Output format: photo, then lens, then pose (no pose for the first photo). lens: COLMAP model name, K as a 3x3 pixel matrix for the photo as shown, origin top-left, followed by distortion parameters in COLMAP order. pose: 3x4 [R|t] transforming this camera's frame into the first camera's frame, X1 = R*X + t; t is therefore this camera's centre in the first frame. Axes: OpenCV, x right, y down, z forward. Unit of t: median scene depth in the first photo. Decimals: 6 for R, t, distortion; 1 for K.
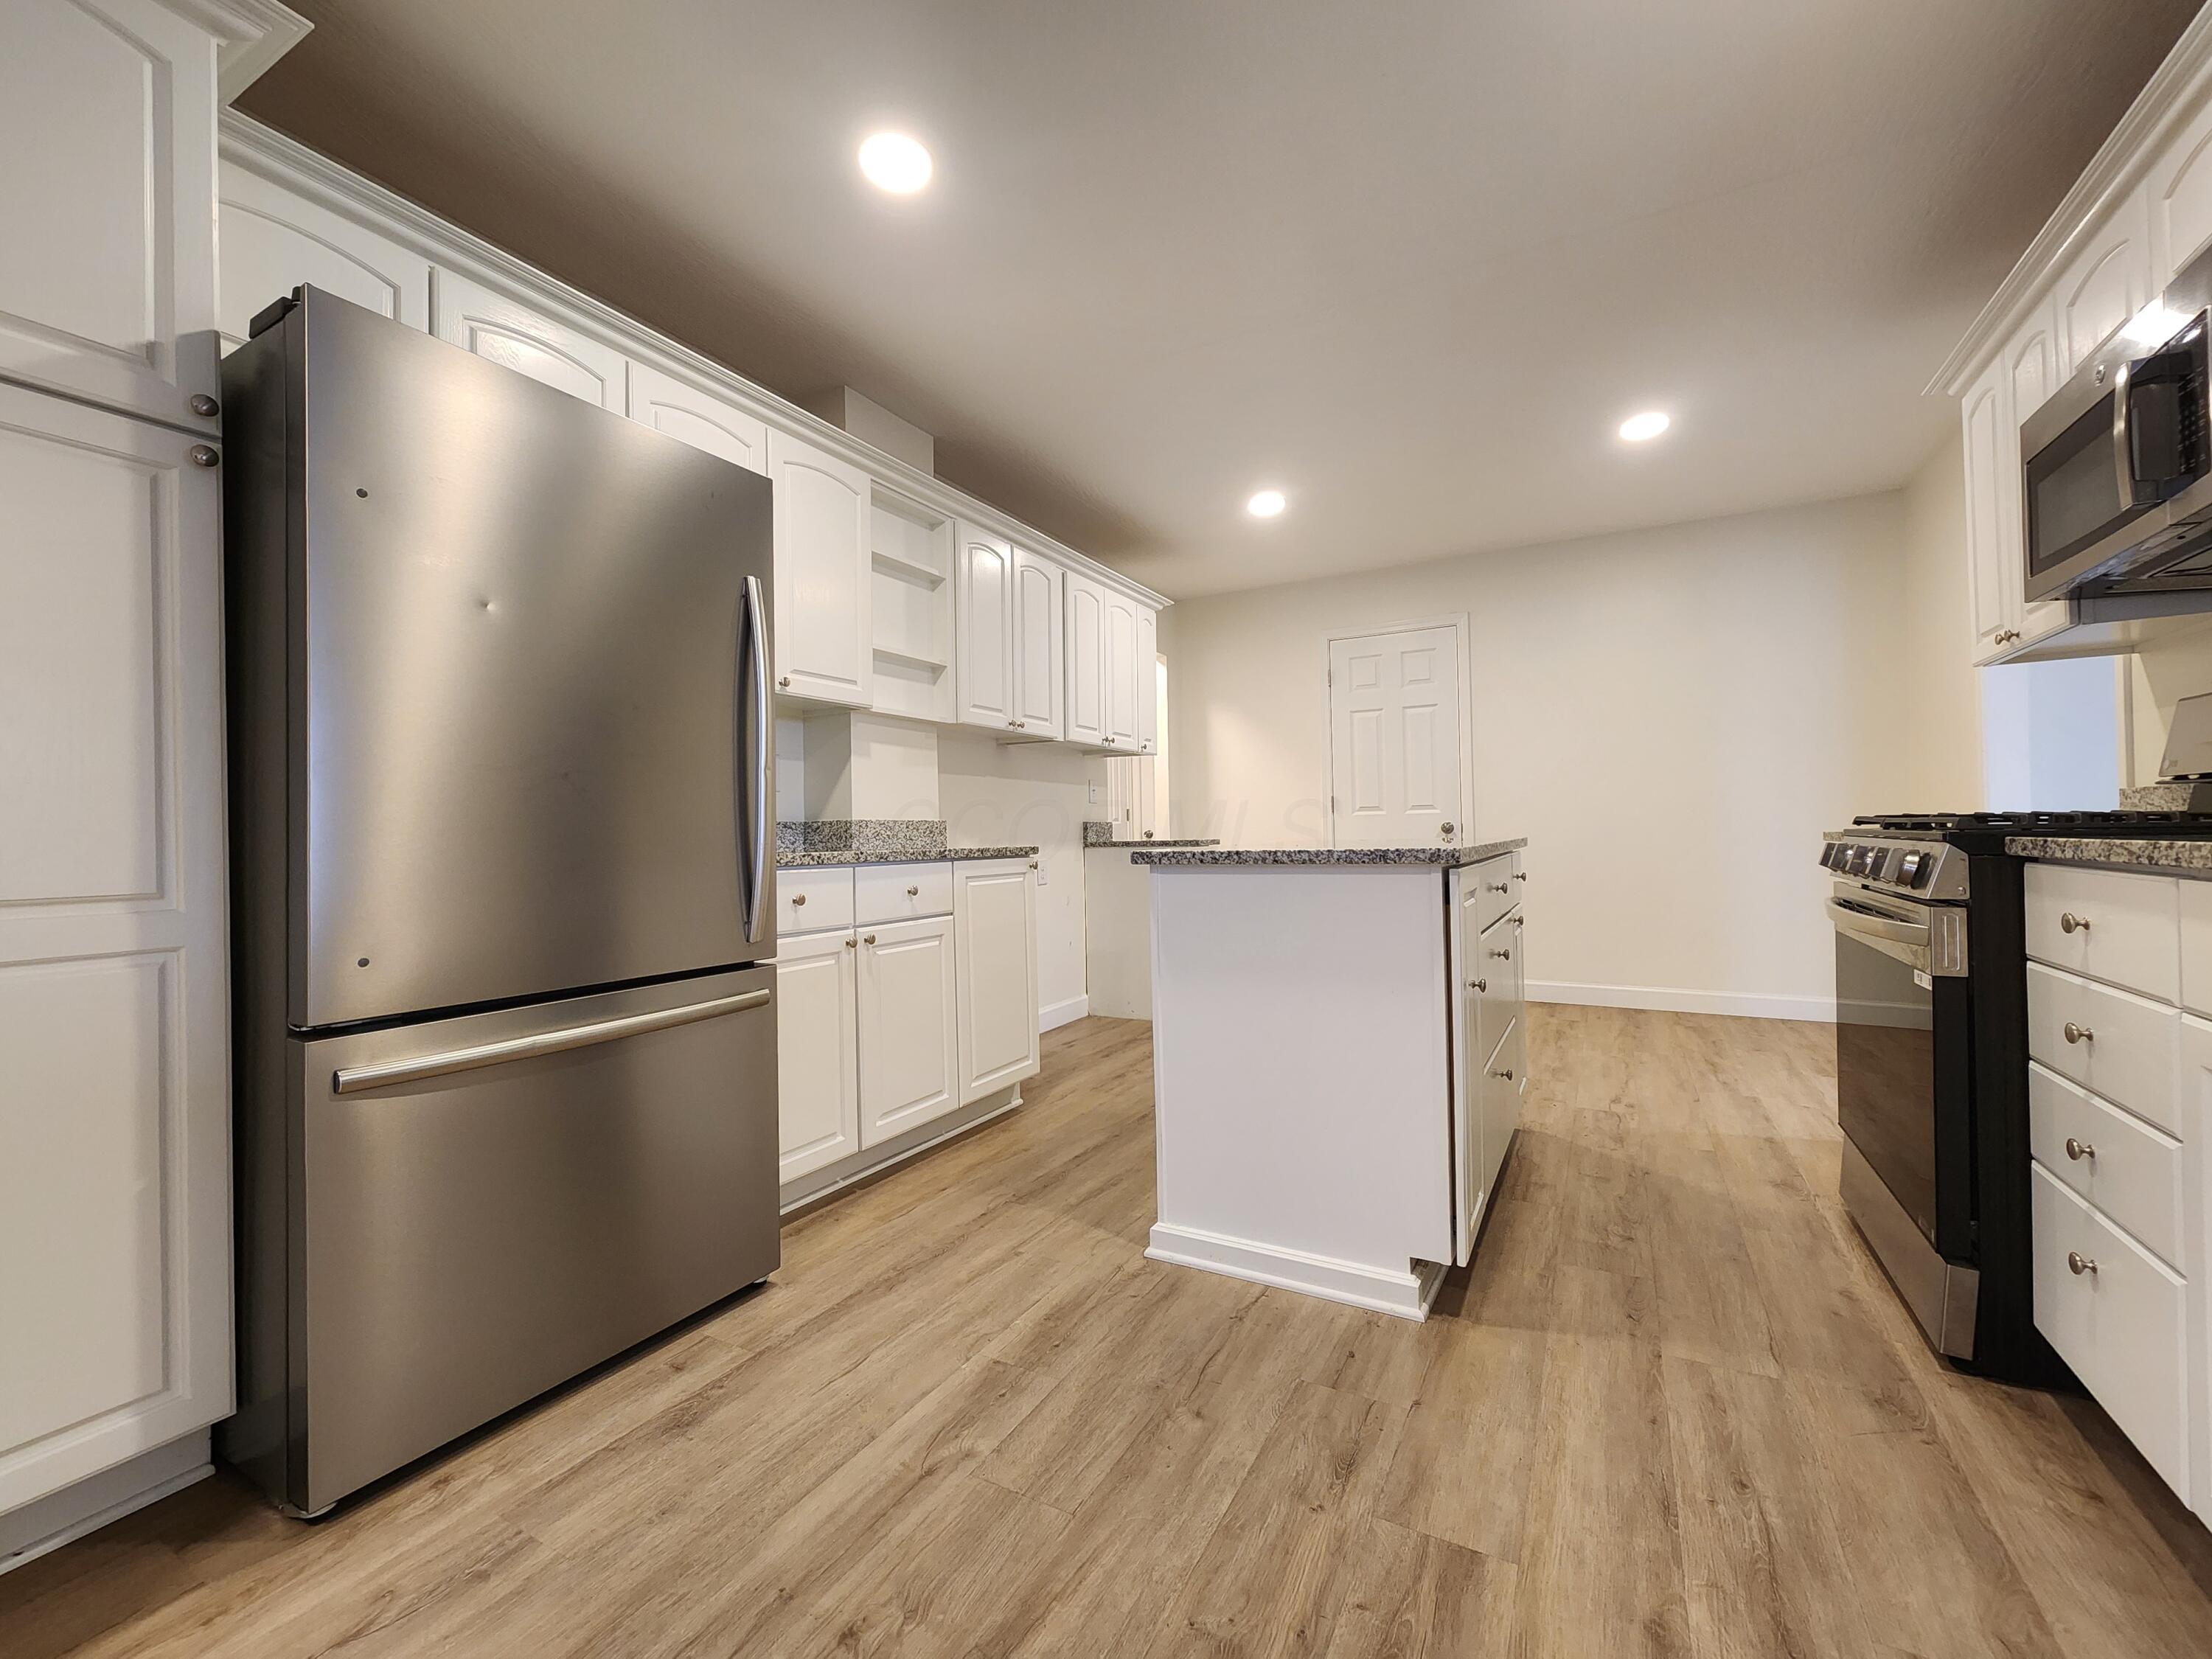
lens RADIAL K [[909.7, 0, 1107.4], [0, 909.7, 824.2], [0, 0, 1]] dist [0.004167, -0.000351]
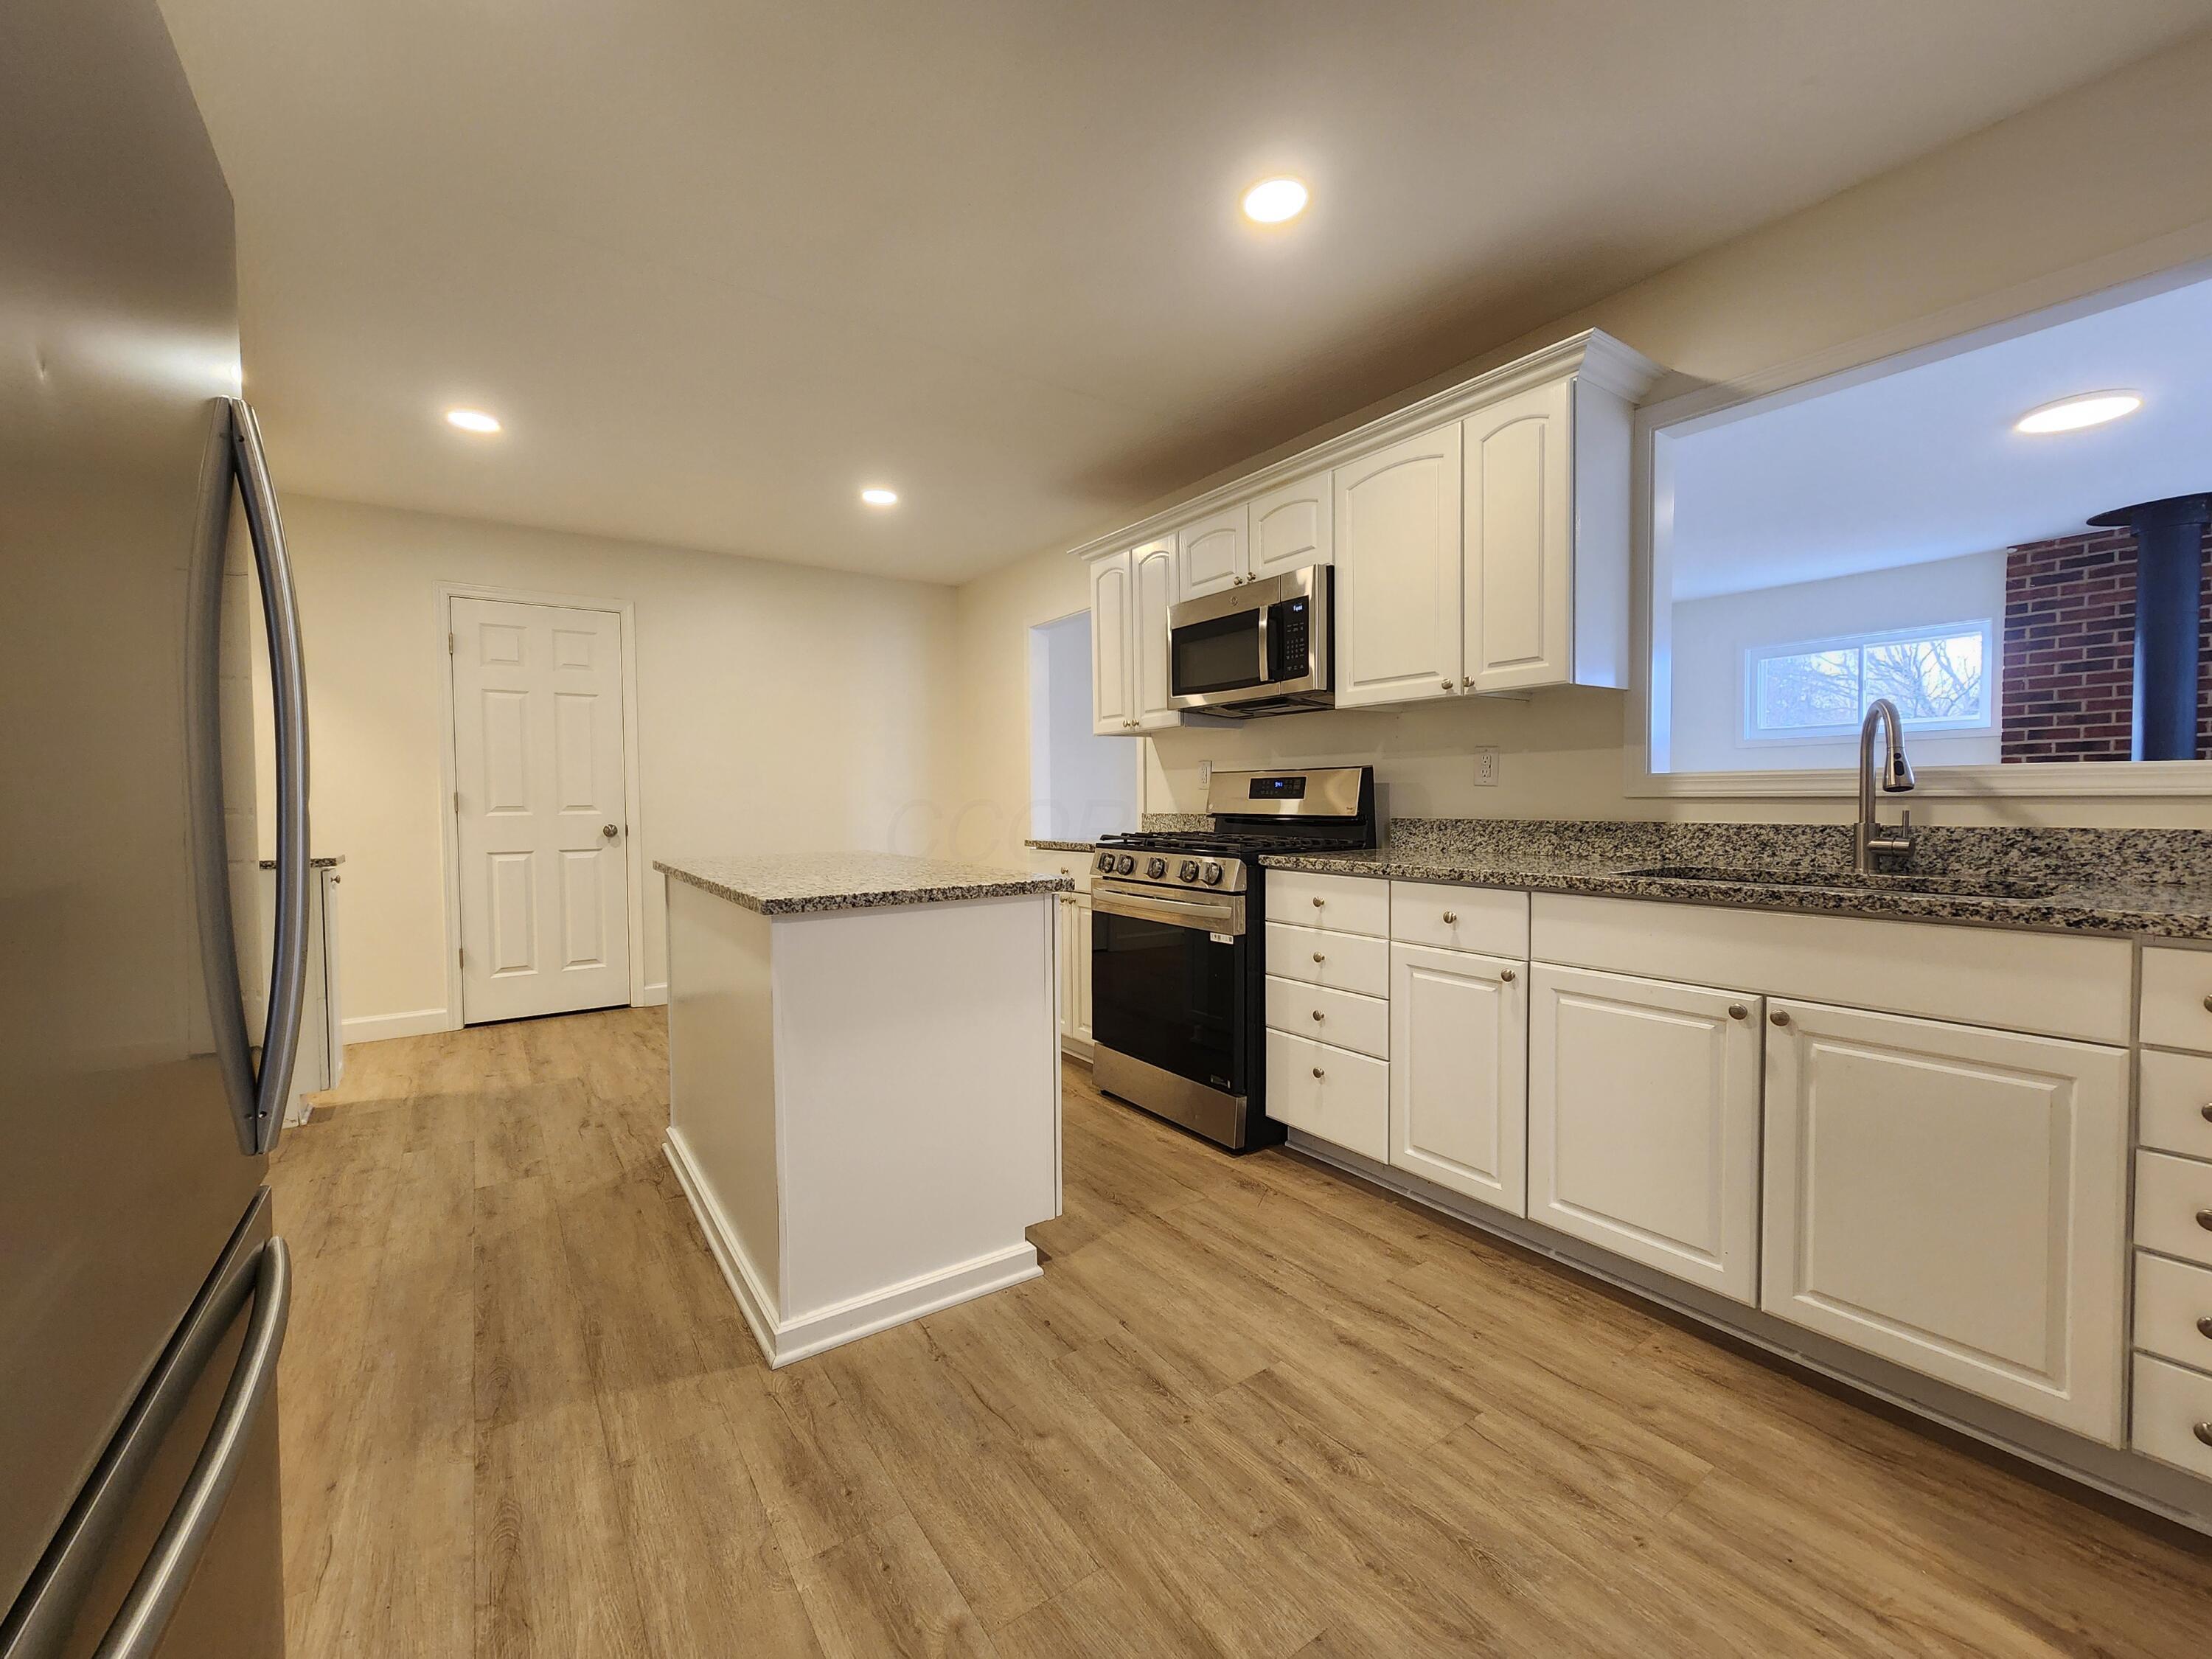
lens RADIAL K [[913.1, 0, 1104.1], [0, 913.1, 826.4], [0, 0, 1]] dist [0.001164, 0.000070]
pose [[0.444185, -0.013163, 0.895838, -0.754284], [-0.008744, 0.999781, 0.019025, -0.071972], [-0.895892, -0.016284, 0.443972, 0.447724]]
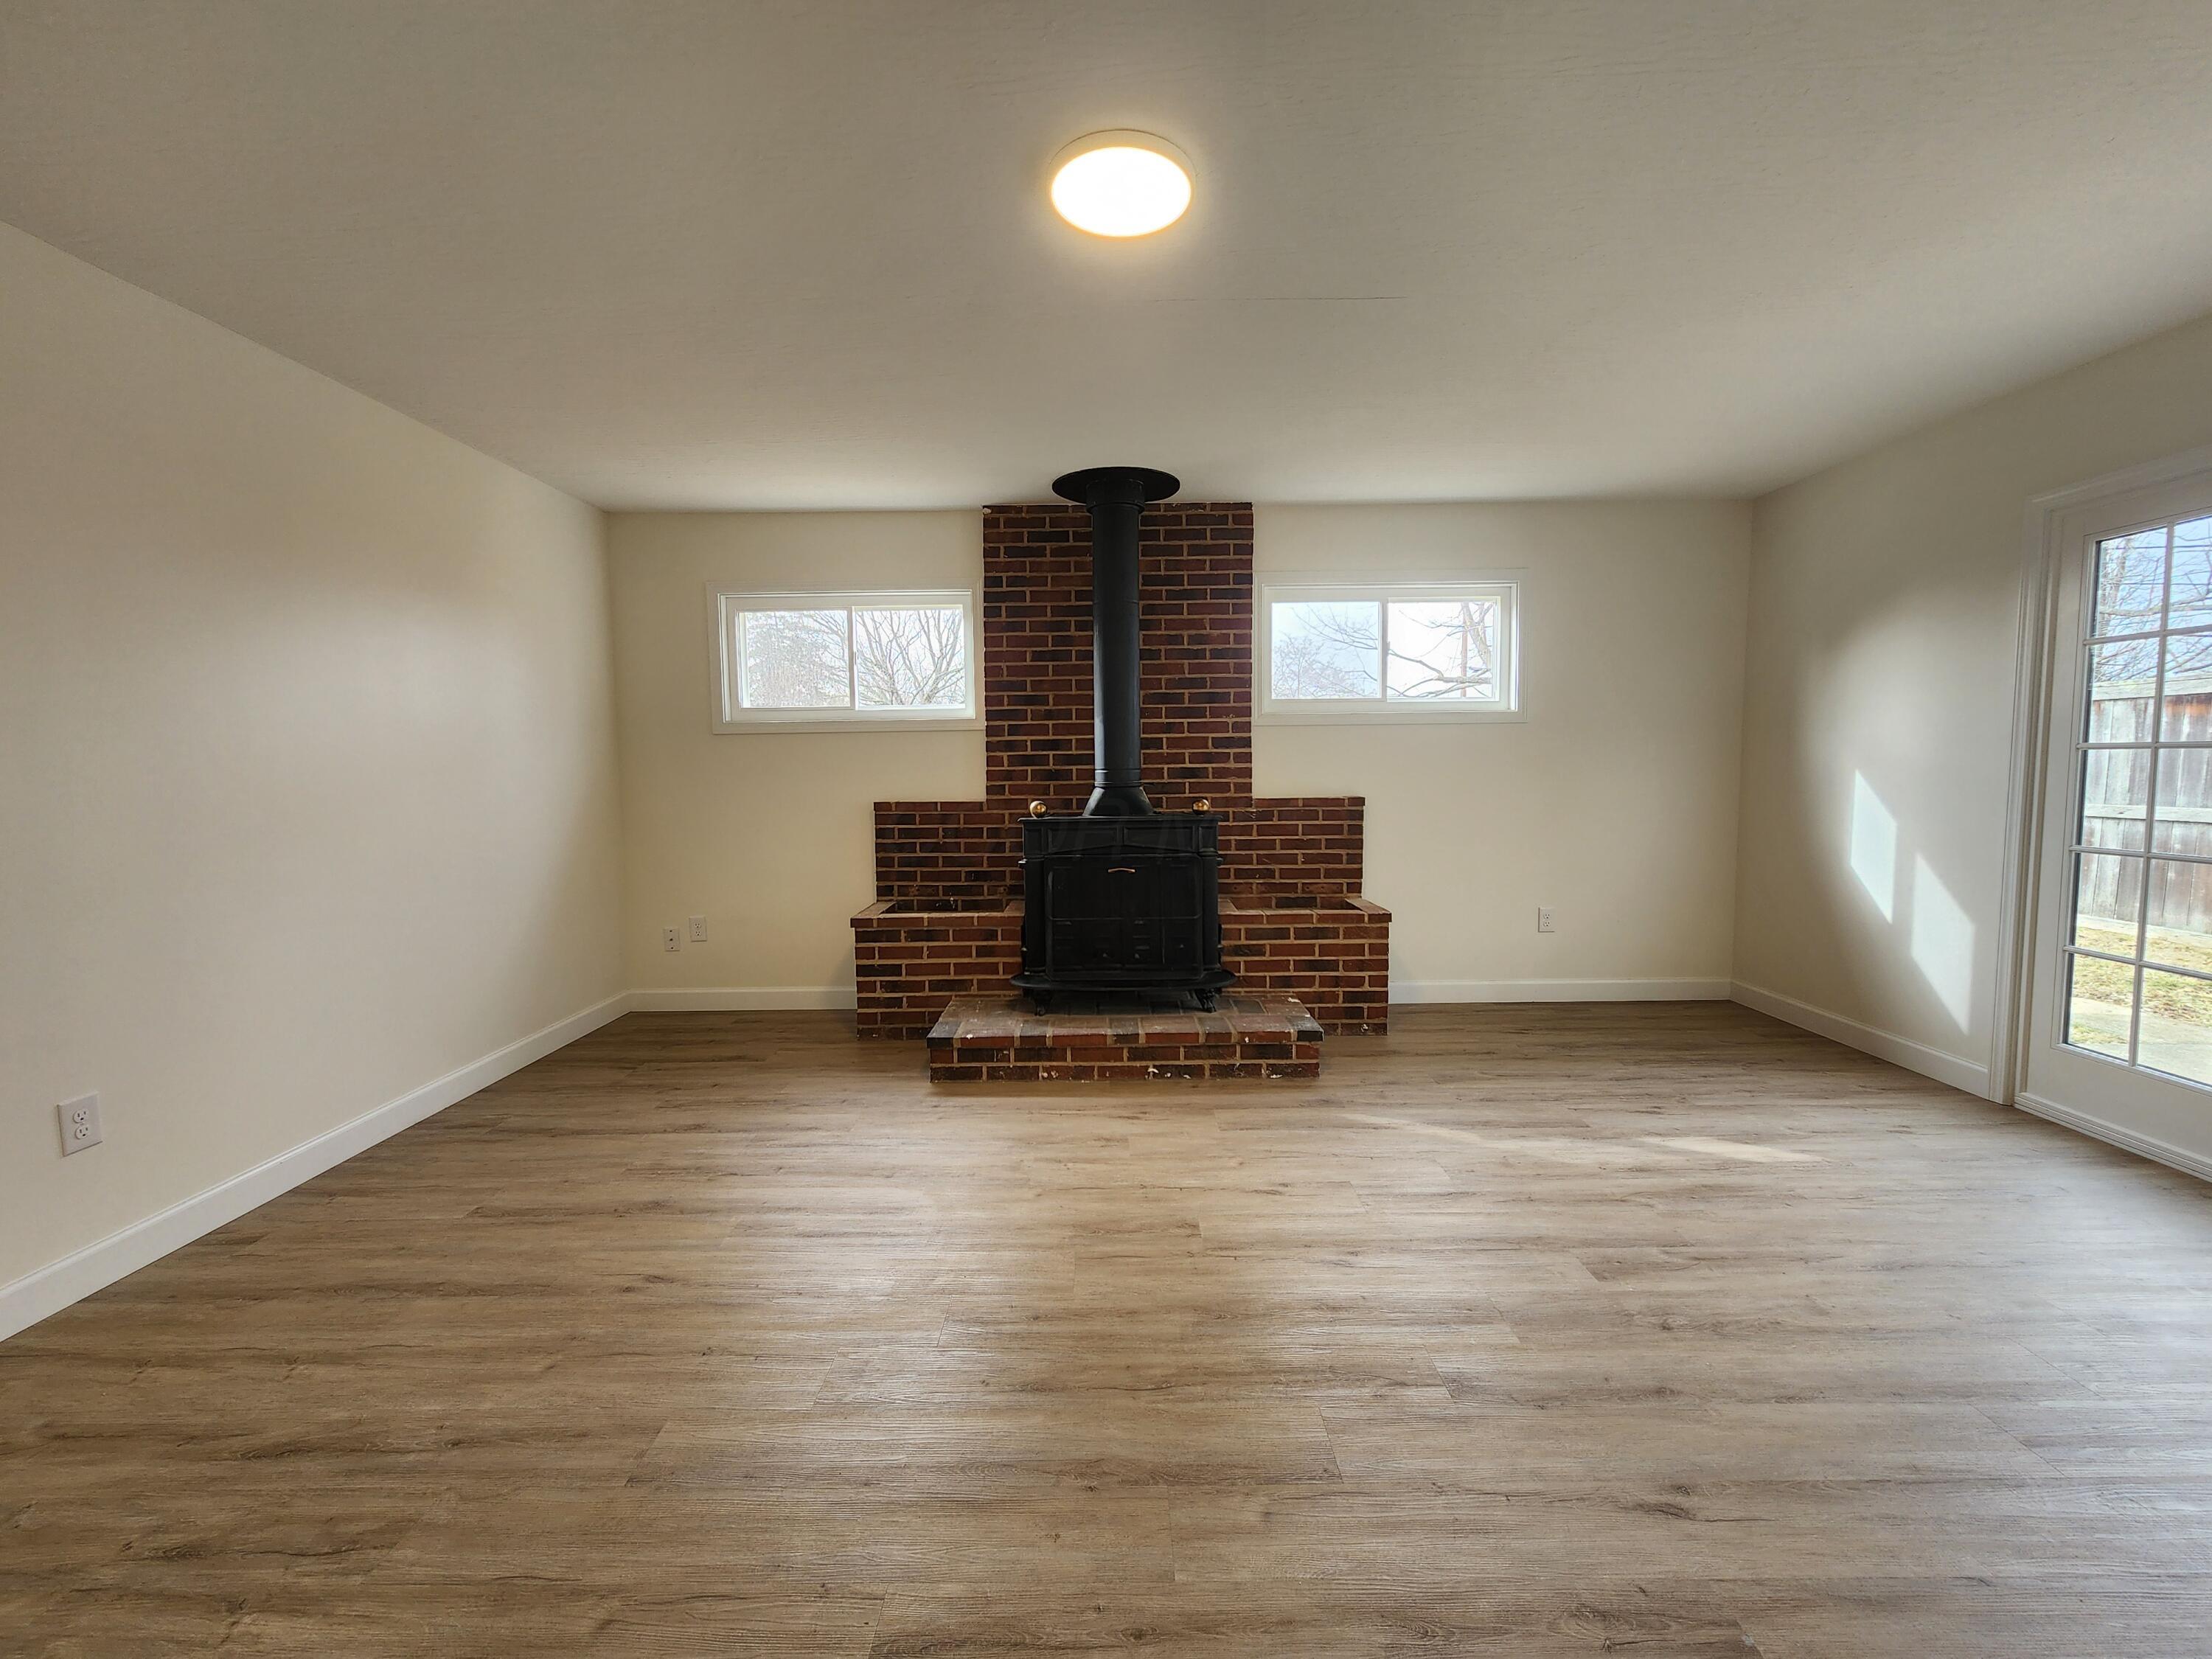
lens RADIAL K [[907.2, 0, 1111.0], [0, 907.2, 817.1], [0, 0, 1]] dist [0.000214, 0.000083]
pose [[-0.480426, -0.028496, 0.876572, 0.981445], [0.011064, 0.999196, 0.038546, -0.197470], [-0.876966, 0.028217, -0.479724, 0.030153]]
